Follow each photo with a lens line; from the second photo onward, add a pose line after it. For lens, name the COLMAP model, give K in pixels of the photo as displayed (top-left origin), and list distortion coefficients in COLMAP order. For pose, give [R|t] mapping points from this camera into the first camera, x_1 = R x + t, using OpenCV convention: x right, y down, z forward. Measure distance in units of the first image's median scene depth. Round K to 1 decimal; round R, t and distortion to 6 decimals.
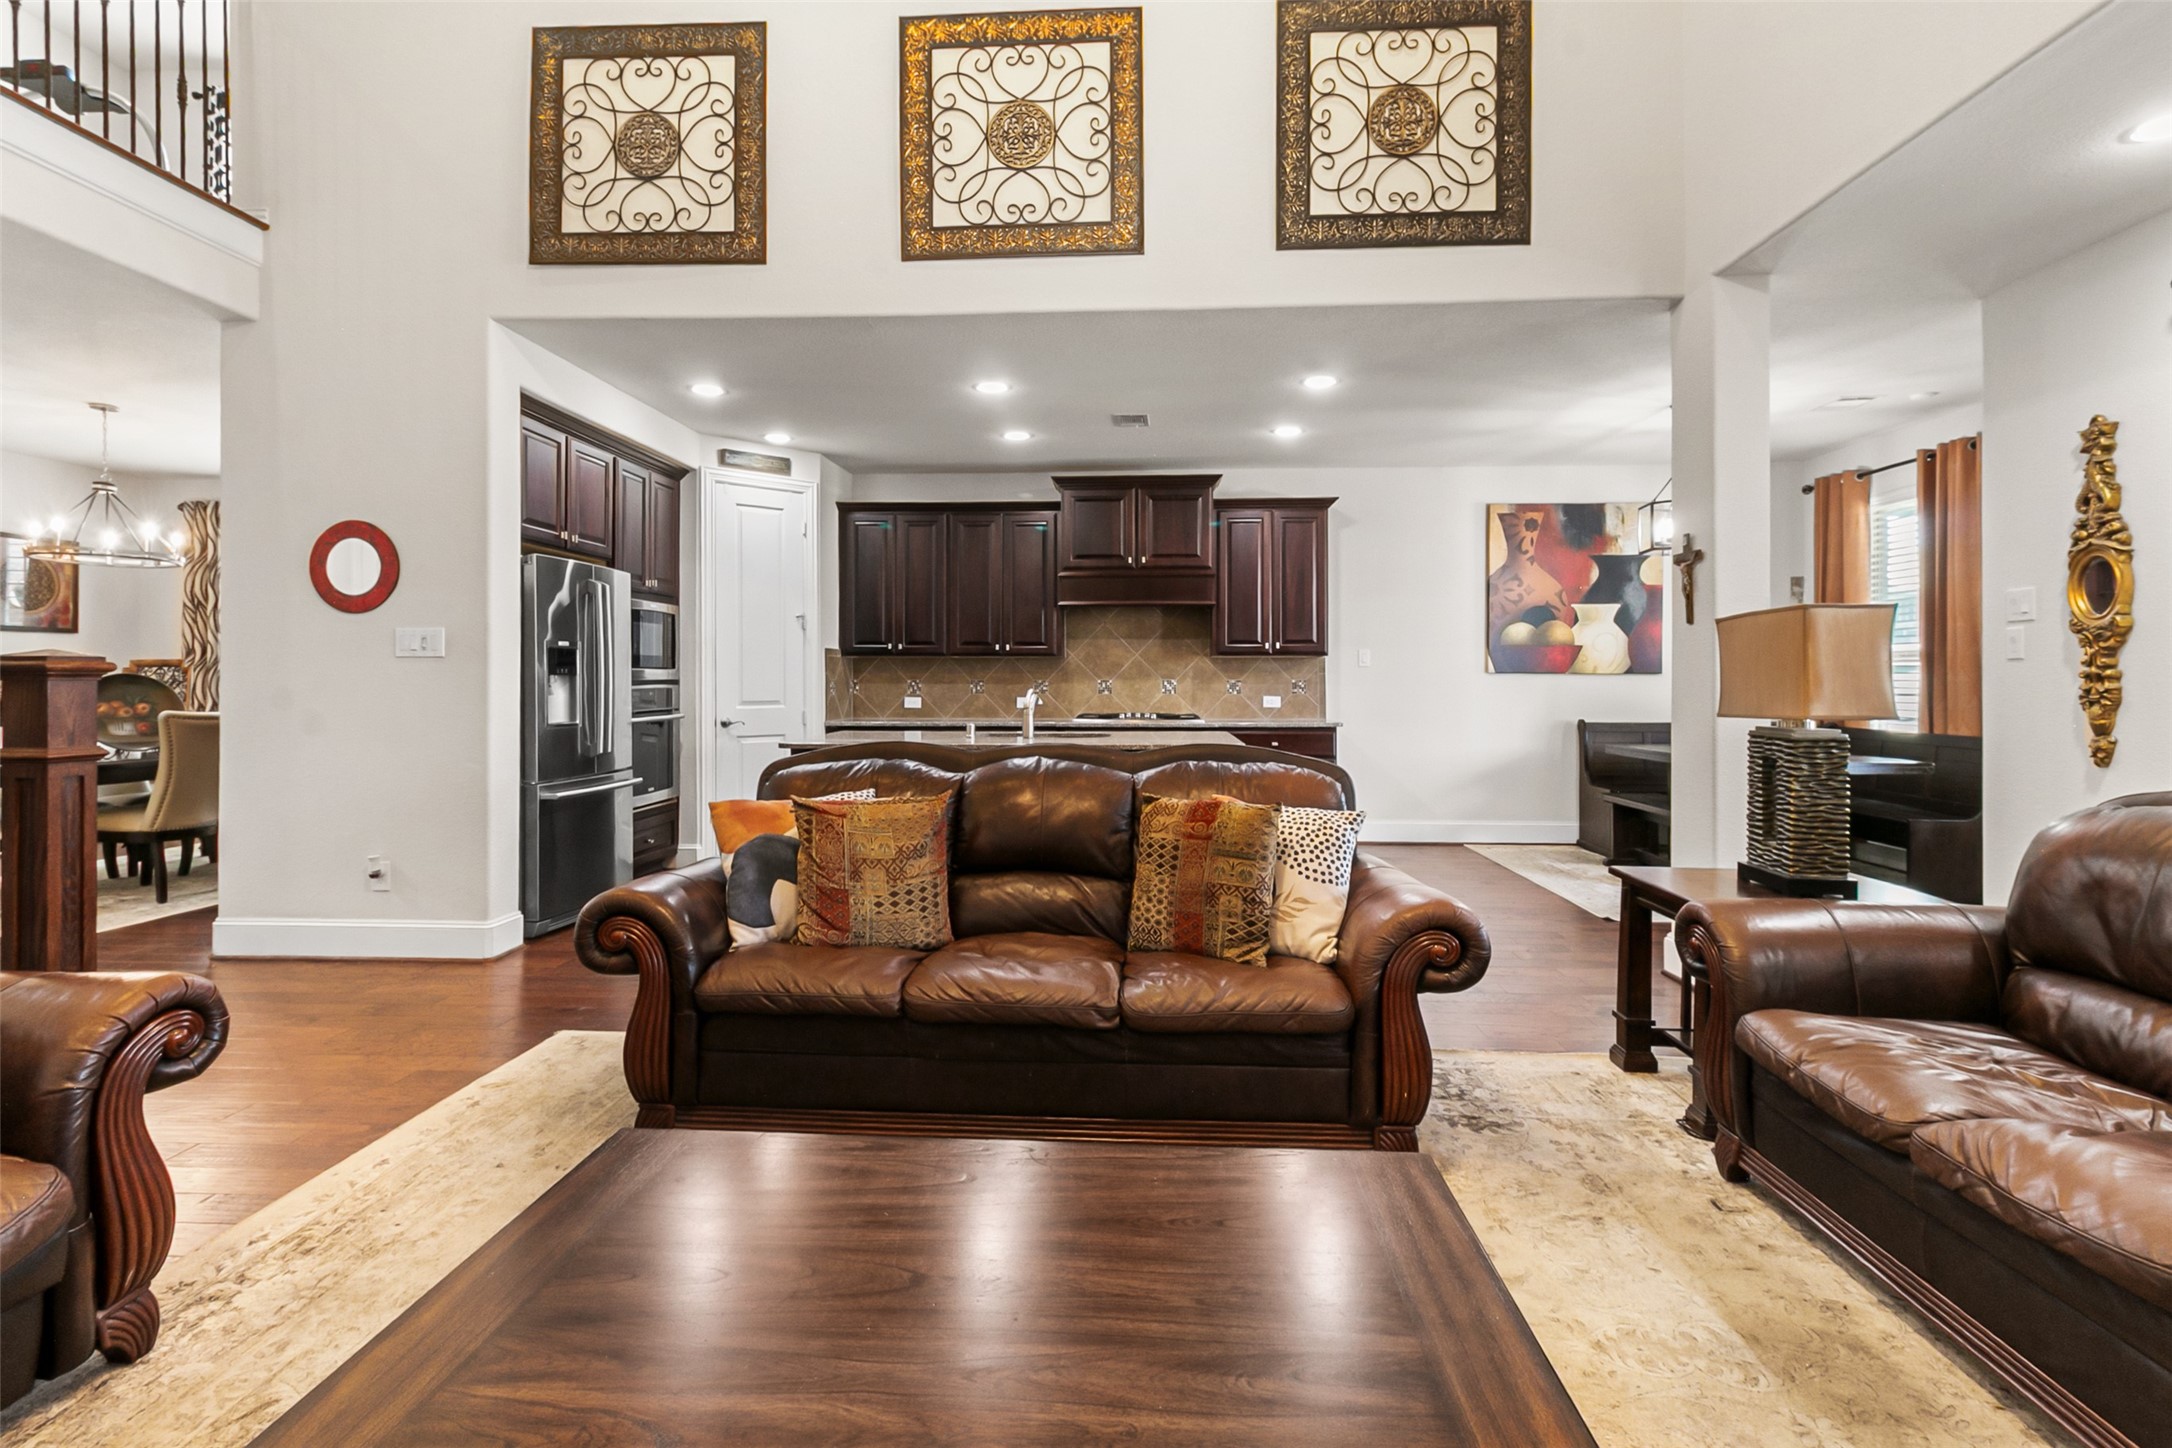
lens RADIAL K [[1043.1, 0, 1072.7], [0, 1043.1, 673.3], [0, 0, 1]] dist [0.004528, 0.000615]
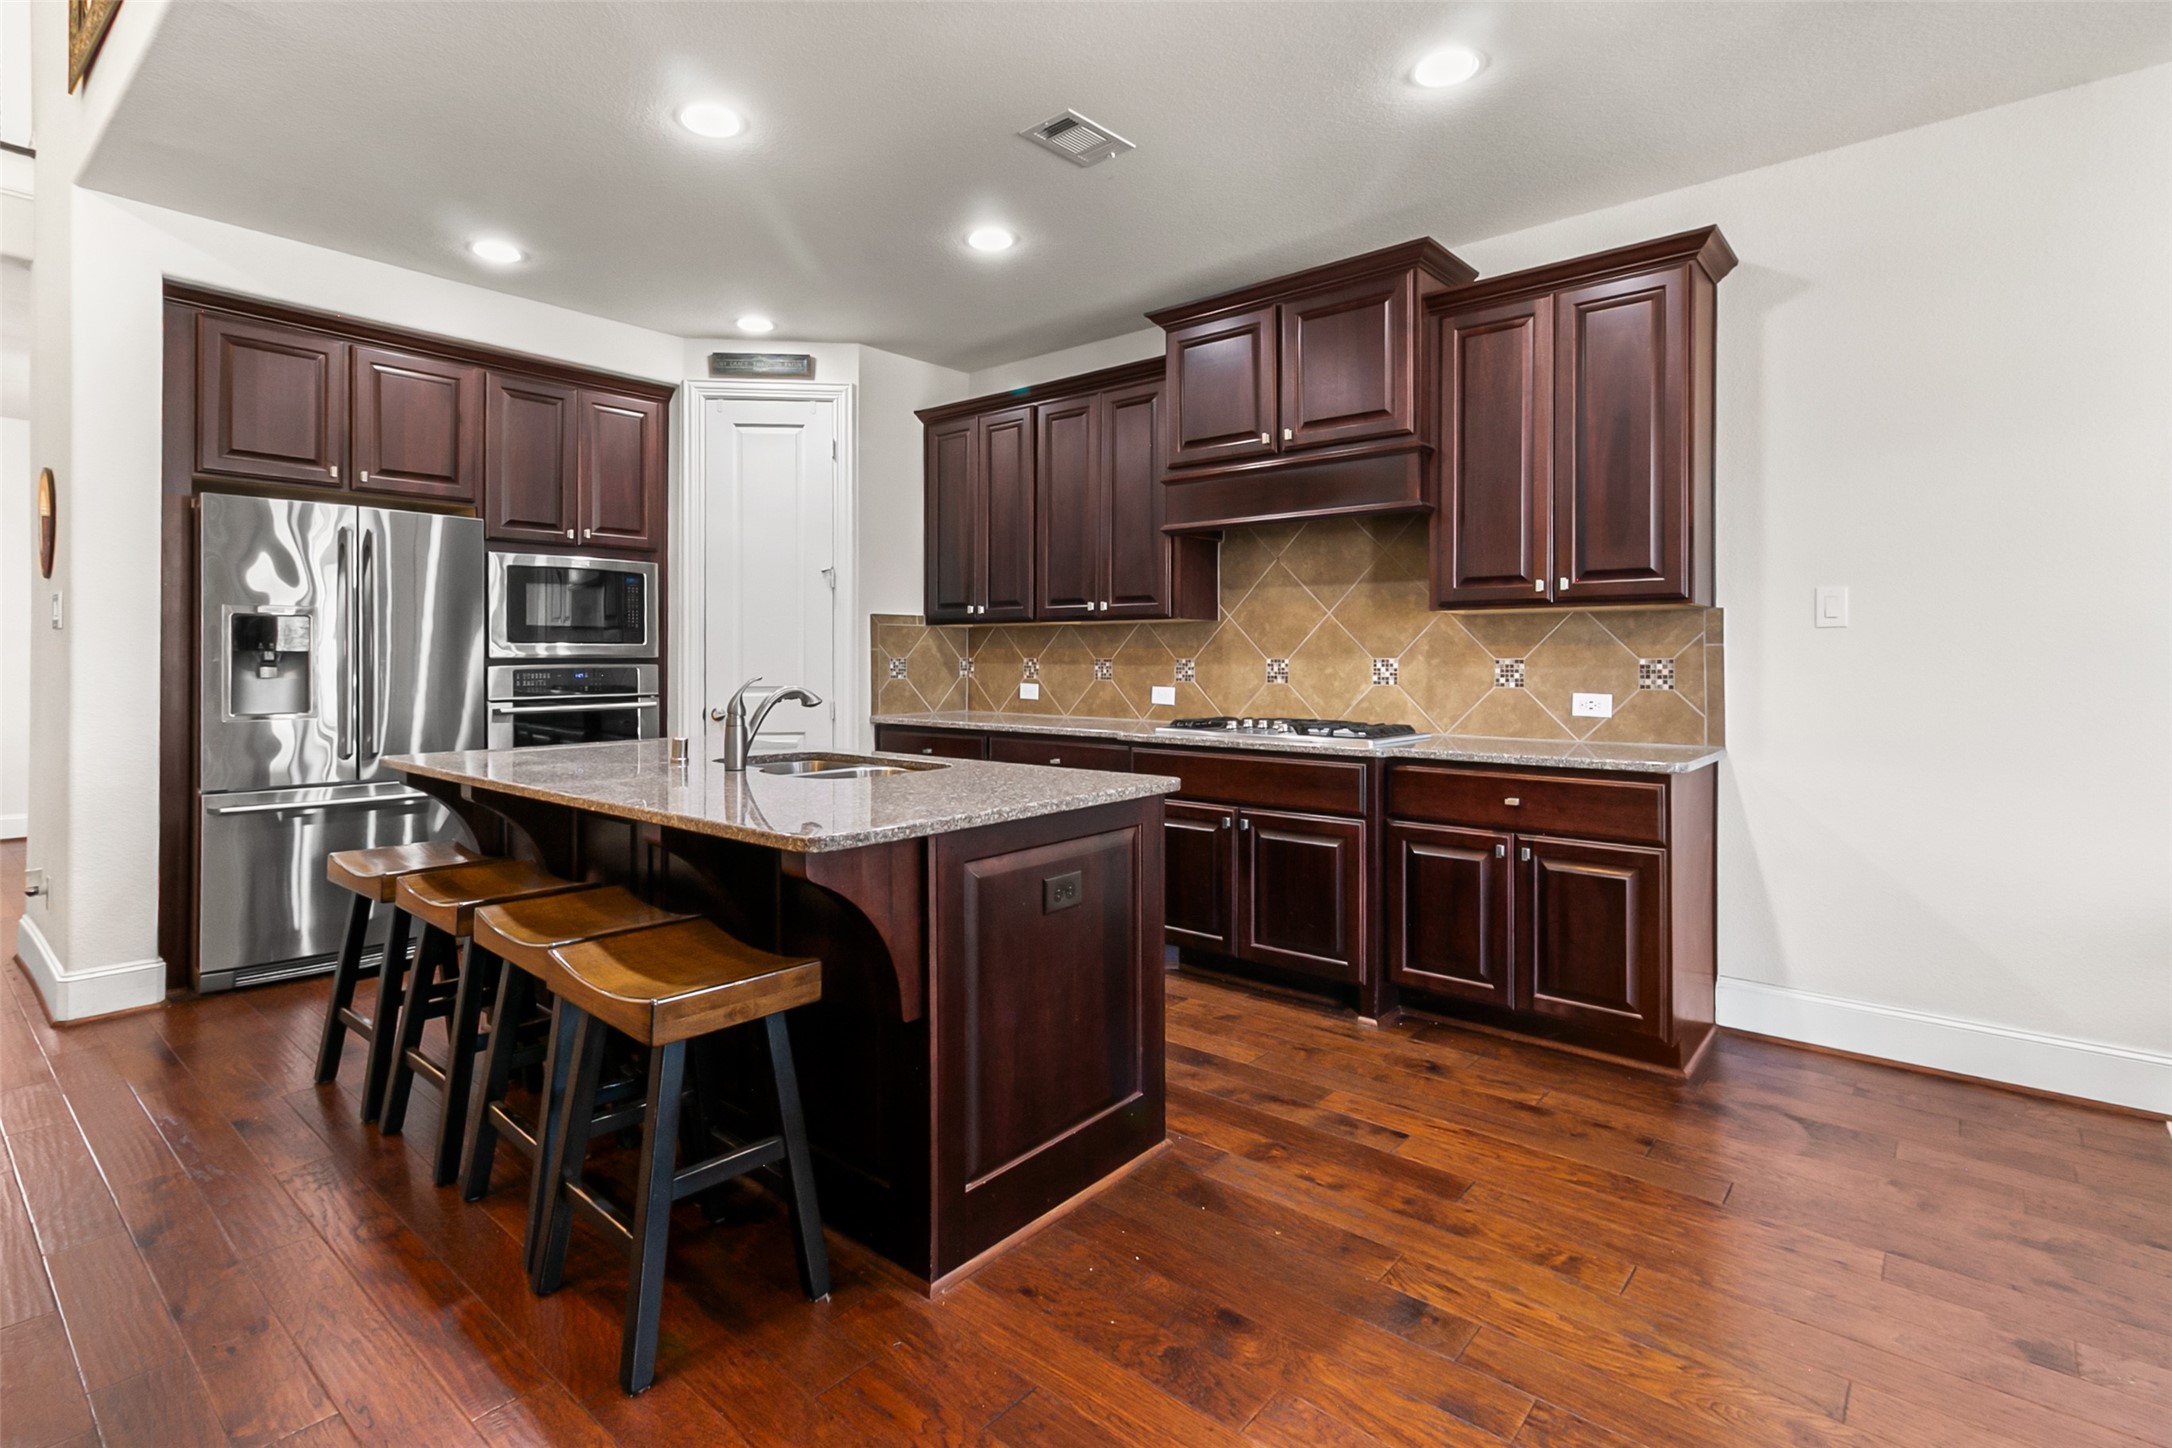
lens RADIAL K [[1033.8, 0, 1065.1], [0, 1033.8, 669.7], [0, 0, 1]] dist [-0.002446, 0.000007]
pose [[0.801039, 0.007210, -0.598569, 0.287482], [0.001381, 0.999903, 0.013892, 0.004535], [0.598610, -0.011955, 0.800951, 0.494313]]
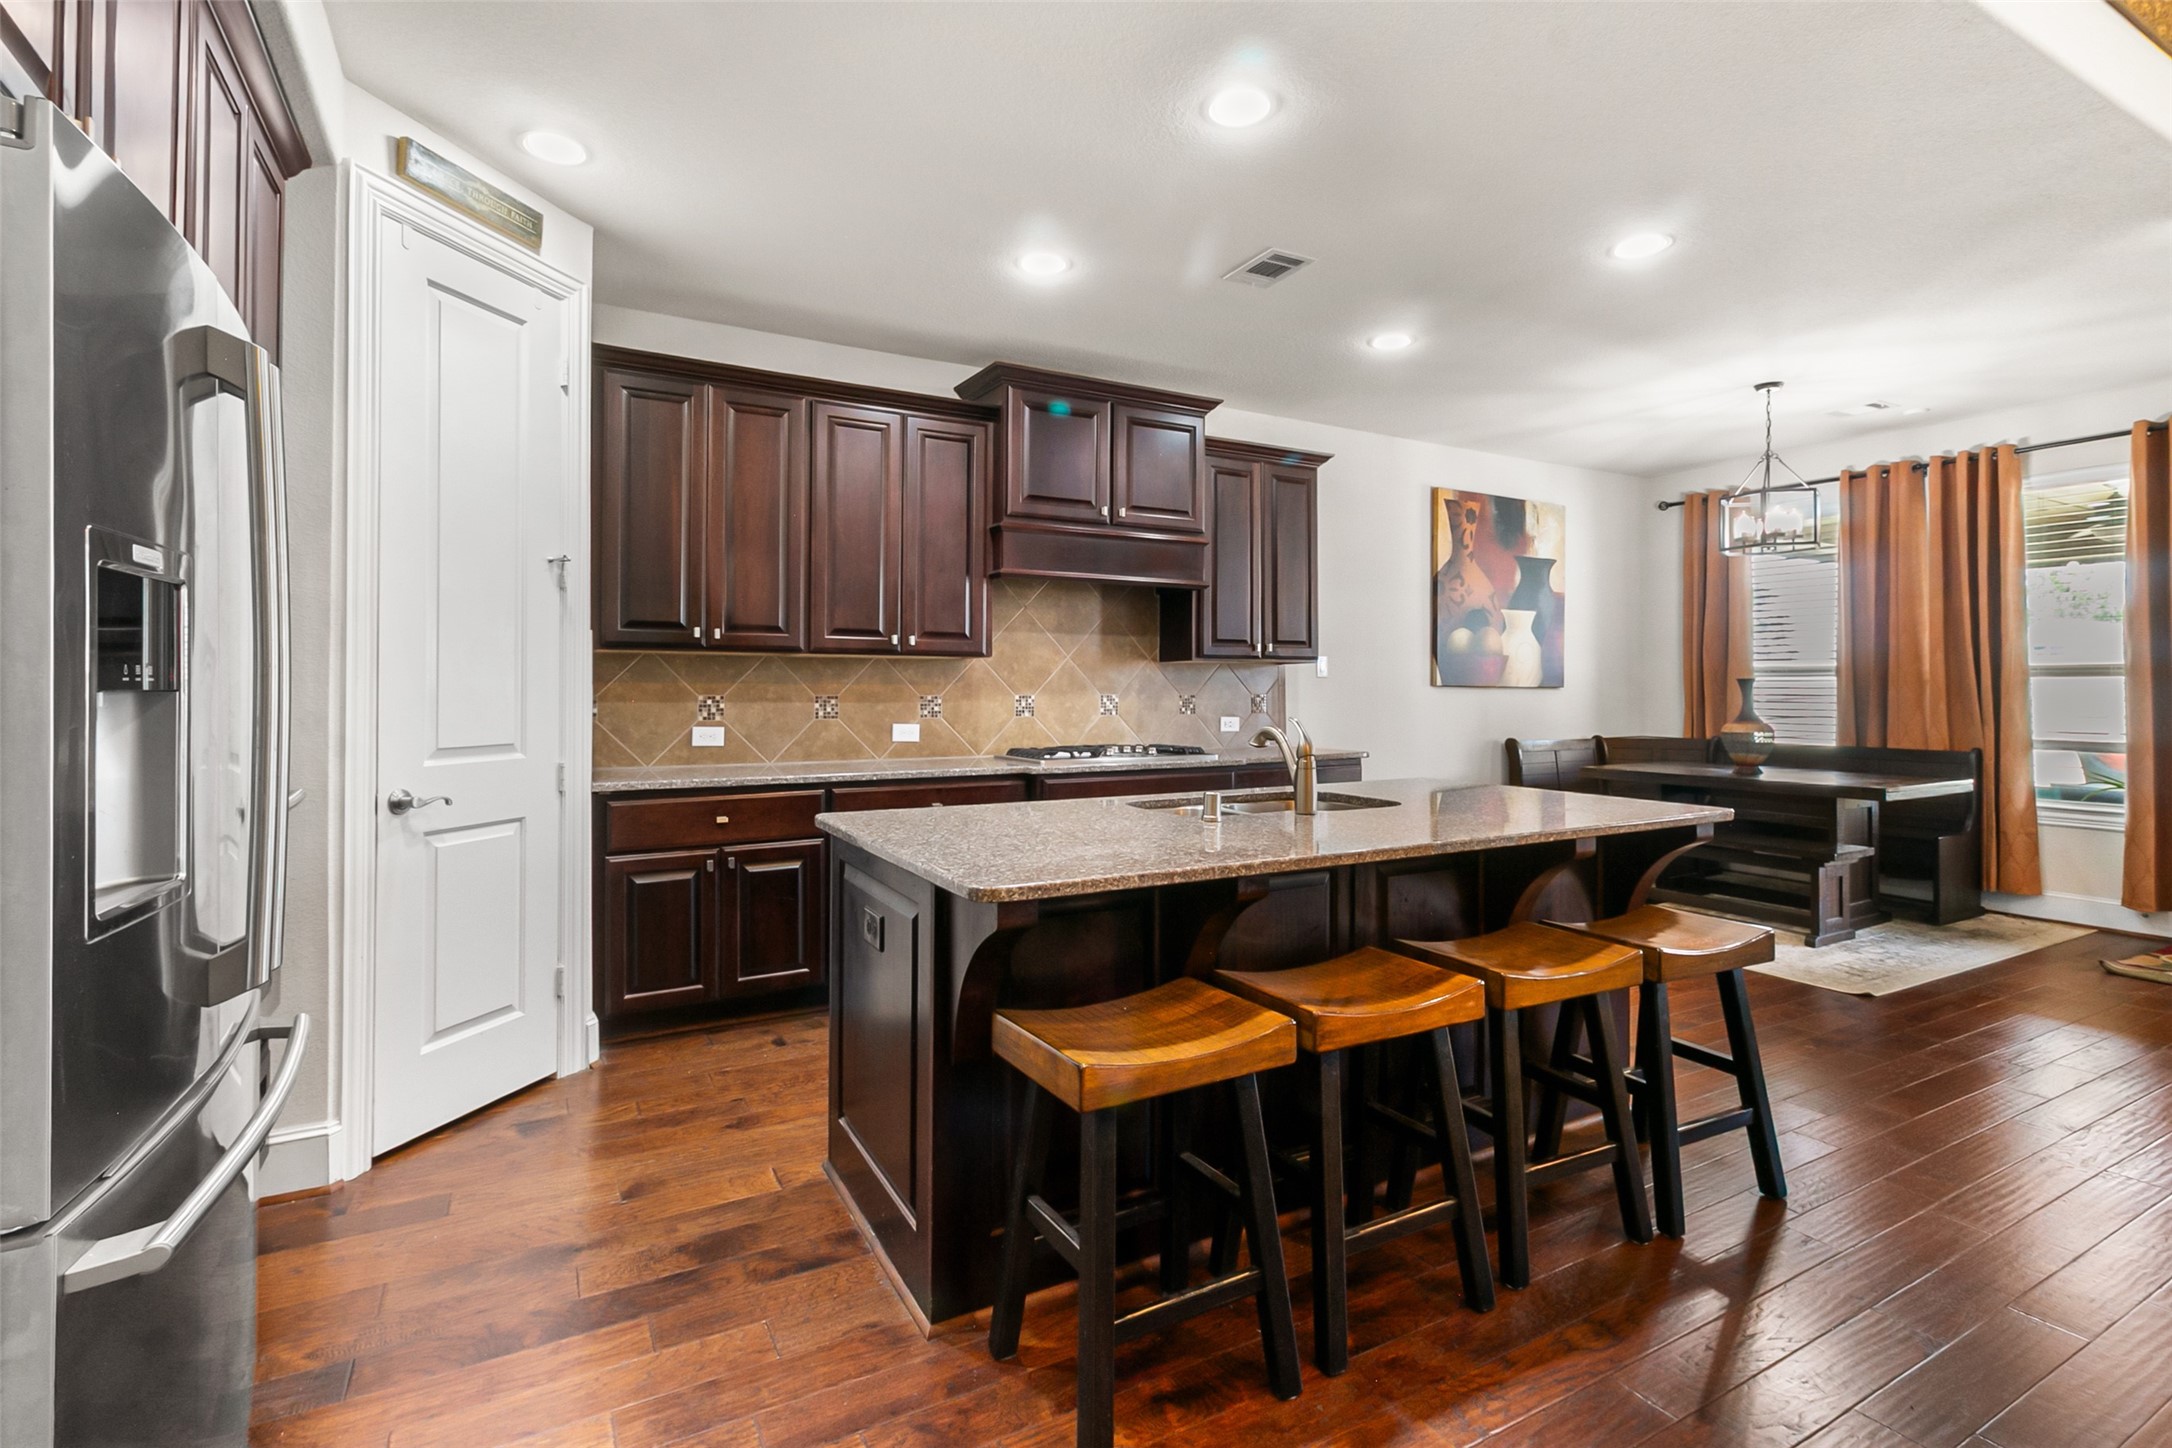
lens RADIAL K [[1018.7, 0, 1080.2], [0, 1018.7, 676.6], [0, 0, 1]] dist [-0.001883, -0.000769]
pose [[0.837083, 0.007722, 0.547022, -0.297687], [-0.004127, 0.999961, -0.007800, -0.000199], [-0.547060, 0.004272, 0.837082, 0.468083]]
